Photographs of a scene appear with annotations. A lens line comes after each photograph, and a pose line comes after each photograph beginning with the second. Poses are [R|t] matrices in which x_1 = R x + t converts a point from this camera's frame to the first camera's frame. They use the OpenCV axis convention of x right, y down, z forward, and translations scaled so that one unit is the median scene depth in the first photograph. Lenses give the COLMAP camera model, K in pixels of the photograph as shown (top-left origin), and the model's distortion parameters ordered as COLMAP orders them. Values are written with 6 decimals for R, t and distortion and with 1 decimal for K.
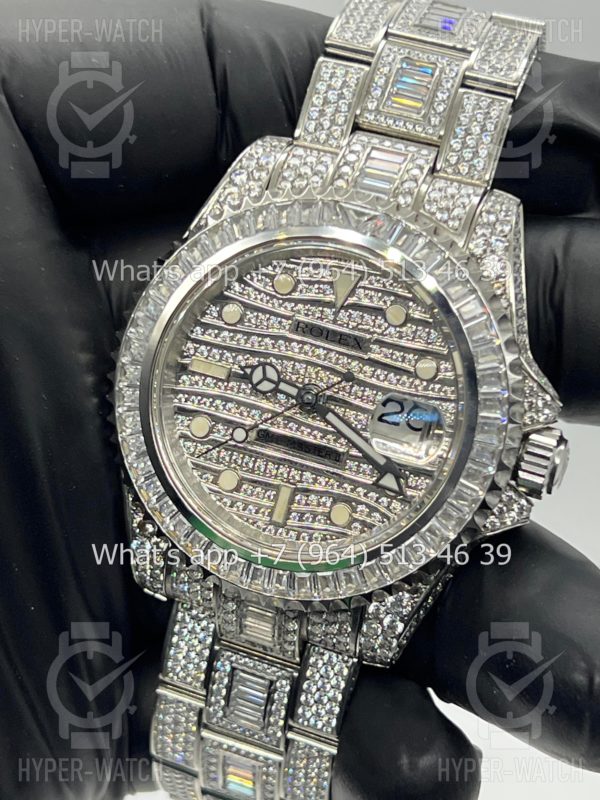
lens RADIAL K [[1880.6, 0, 285.5], [0, 1880.6, 407.8], [0, 0, 1]] dist [0.331177, 0.000000]
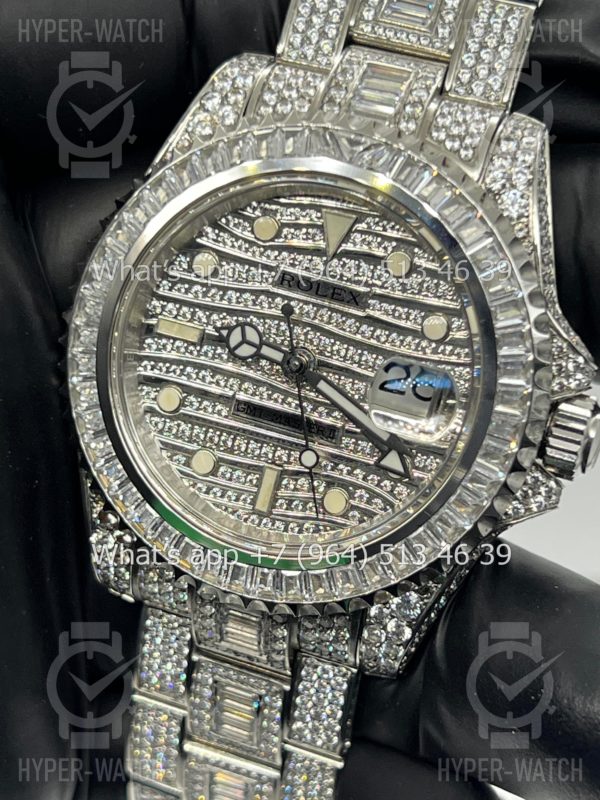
lens RADIAL K [[1880.6, 0, 297.5], [0, 1880.6, 405.1], [0, 0, 1]] dist [0.331177, 0.000000]
pose [[0.999915, -0.012044, -0.005074, 0.016846], [0.012146, 0.999711, 0.020731, -0.004164], [0.004823, -0.020791, 0.999772, 0.155035]]
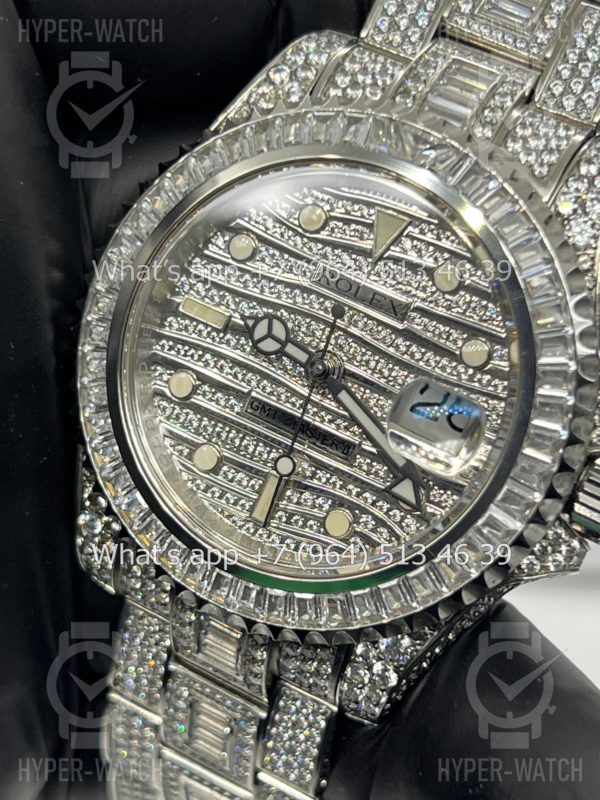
lens RADIAL K [[1880.6, 0, 296.7], [0, 1880.6, 403.3], [0, 0, 1]] dist [0.331177, 0.000000]
pose [[0.985598, 0.149471, -0.079092, 0.065779], [-0.148842, 0.988764, 0.013812, -0.000196], [0.080268, -0.001841, 0.996772, 0.224245]]
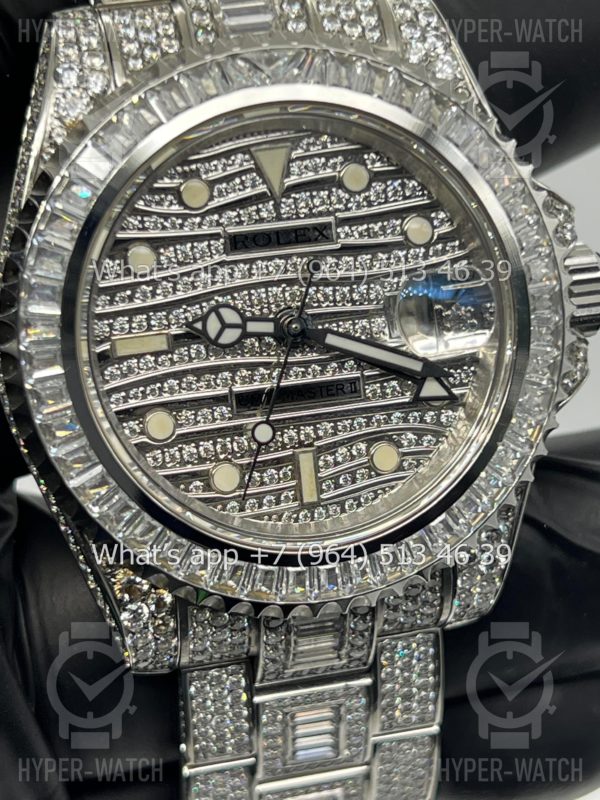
lens RADIAL K [[1880.6, 0, 292.4], [0, 1880.6, 401.0], [0, 0, 1]] dist [0.331177, 0.000000]
pose [[0.837009, -0.387999, 0.385841, -0.277128], [0.372718, 0.920522, 0.117130, -0.063680], [-0.400622, 0.045771, 0.915100, 0.332771]]
